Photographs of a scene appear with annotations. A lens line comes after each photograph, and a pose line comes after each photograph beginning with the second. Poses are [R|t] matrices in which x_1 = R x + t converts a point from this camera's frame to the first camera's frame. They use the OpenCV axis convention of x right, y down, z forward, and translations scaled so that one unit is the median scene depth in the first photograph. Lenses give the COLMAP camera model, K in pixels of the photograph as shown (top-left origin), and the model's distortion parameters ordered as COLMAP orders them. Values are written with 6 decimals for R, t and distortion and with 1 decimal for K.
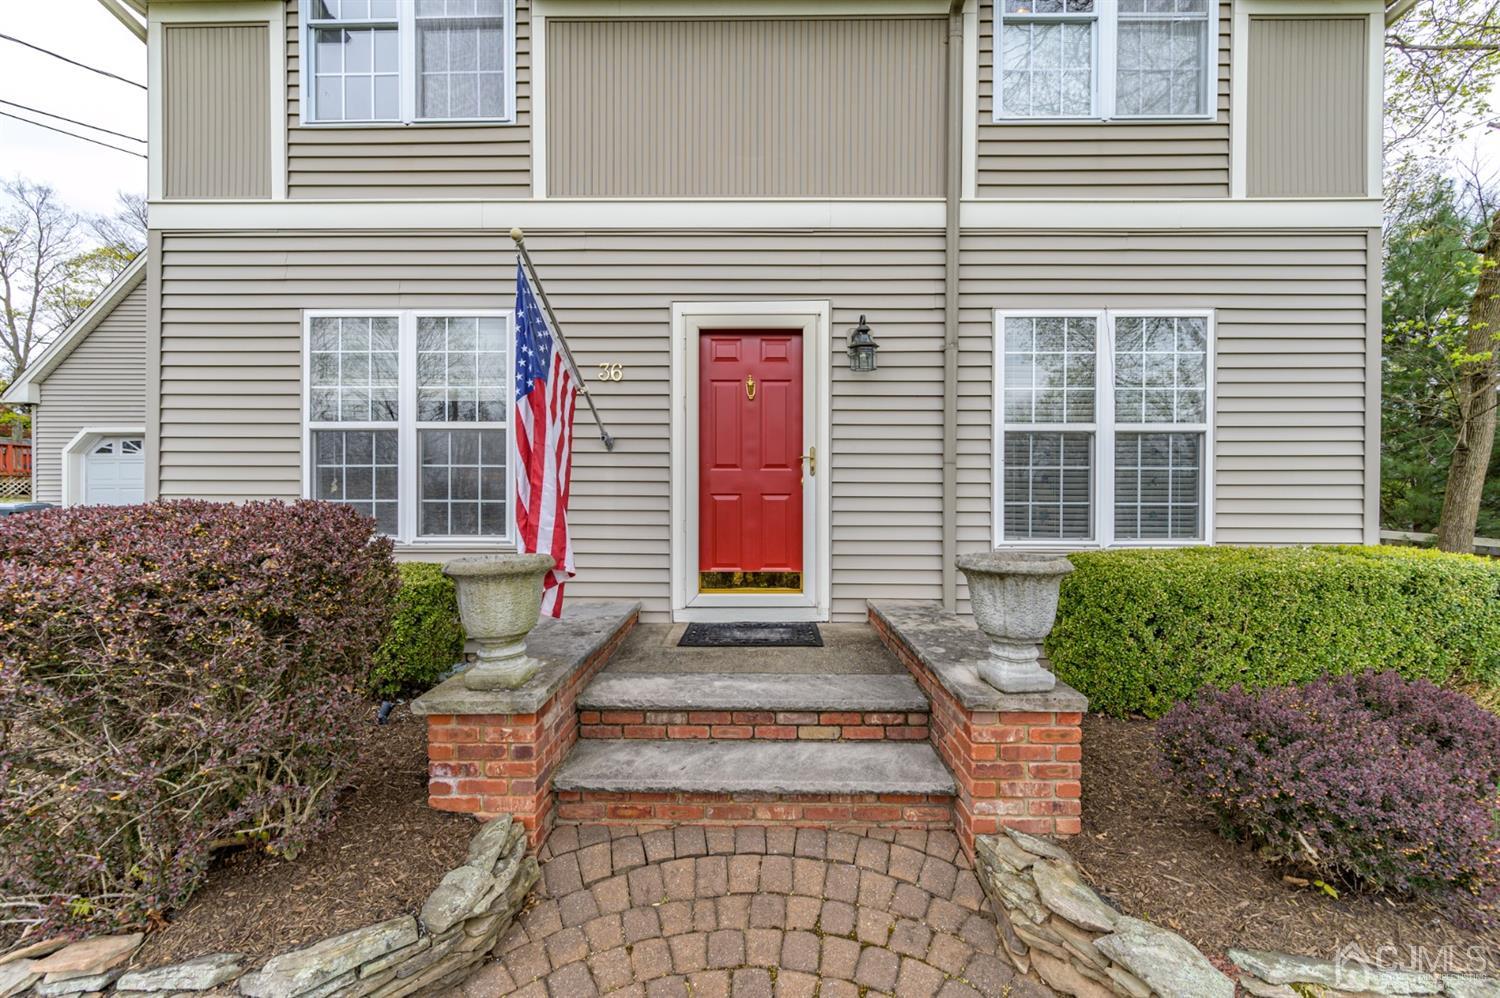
lens RADIAL K [[595.5, 0, 750.4], [0, 595.5, 499.5], [0, 0, 1]] dist [0.000838, 0.000297]
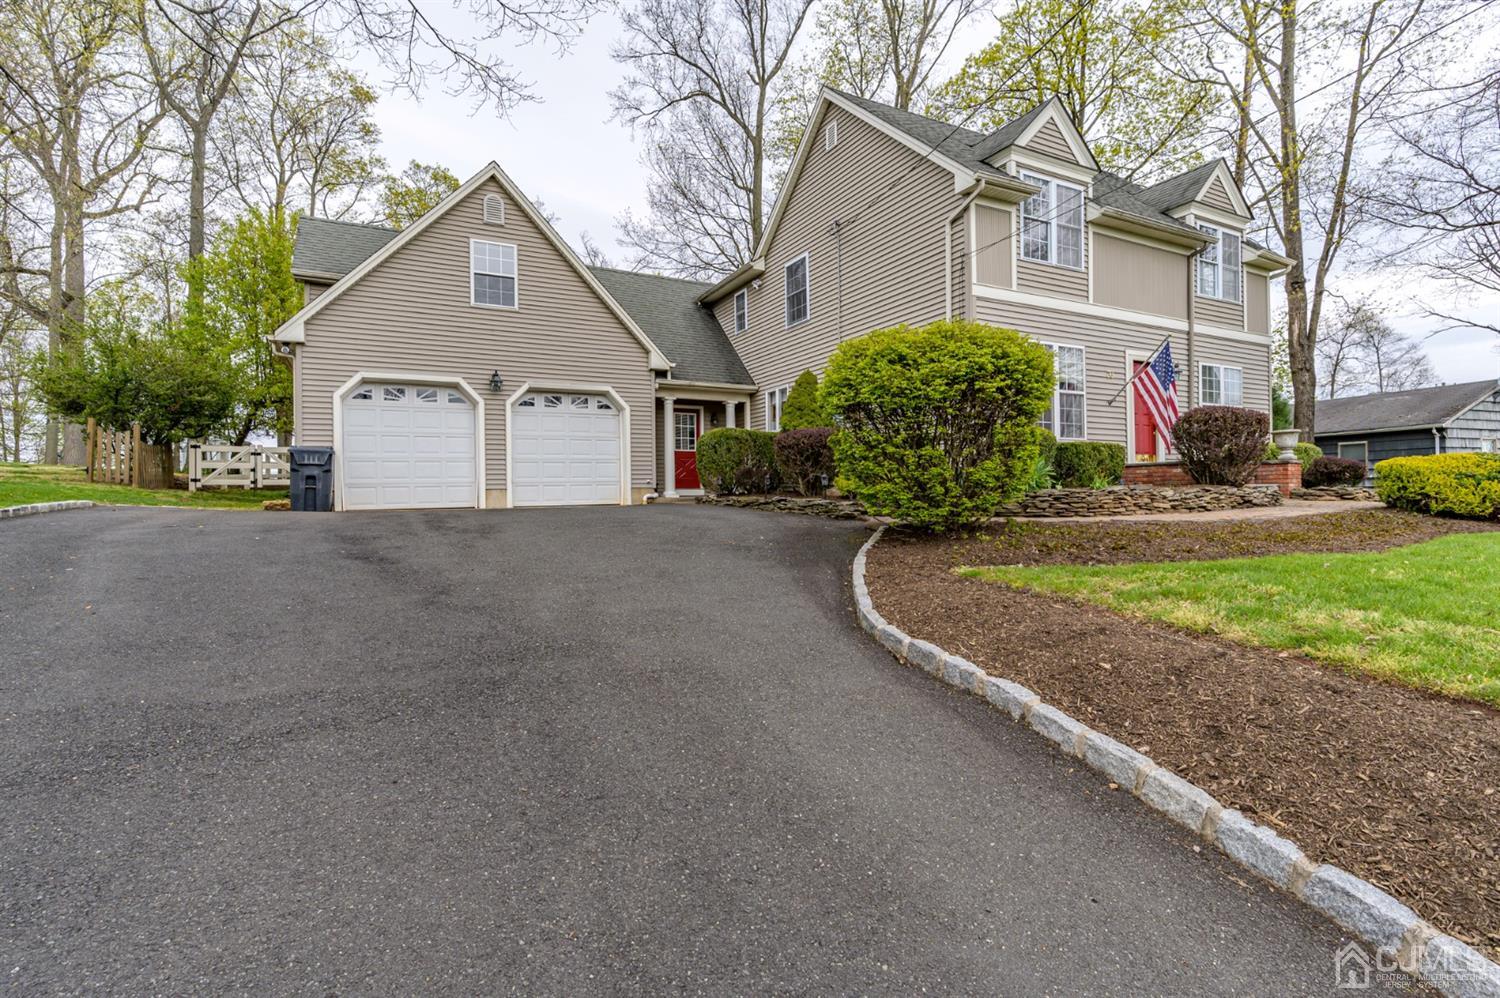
lens RADIAL K [[720.0, 0, 747.8], [0, 720.0, 500.2], [0, 0, 1]] dist [0.000965, -0.000030]
pose [[0.874131, -0.018216, 0.485348, -1.144179], [0.022931, 0.999730, -0.003780, 0.109348], [-0.485148, 0.014434, 0.874313, -0.341217]]
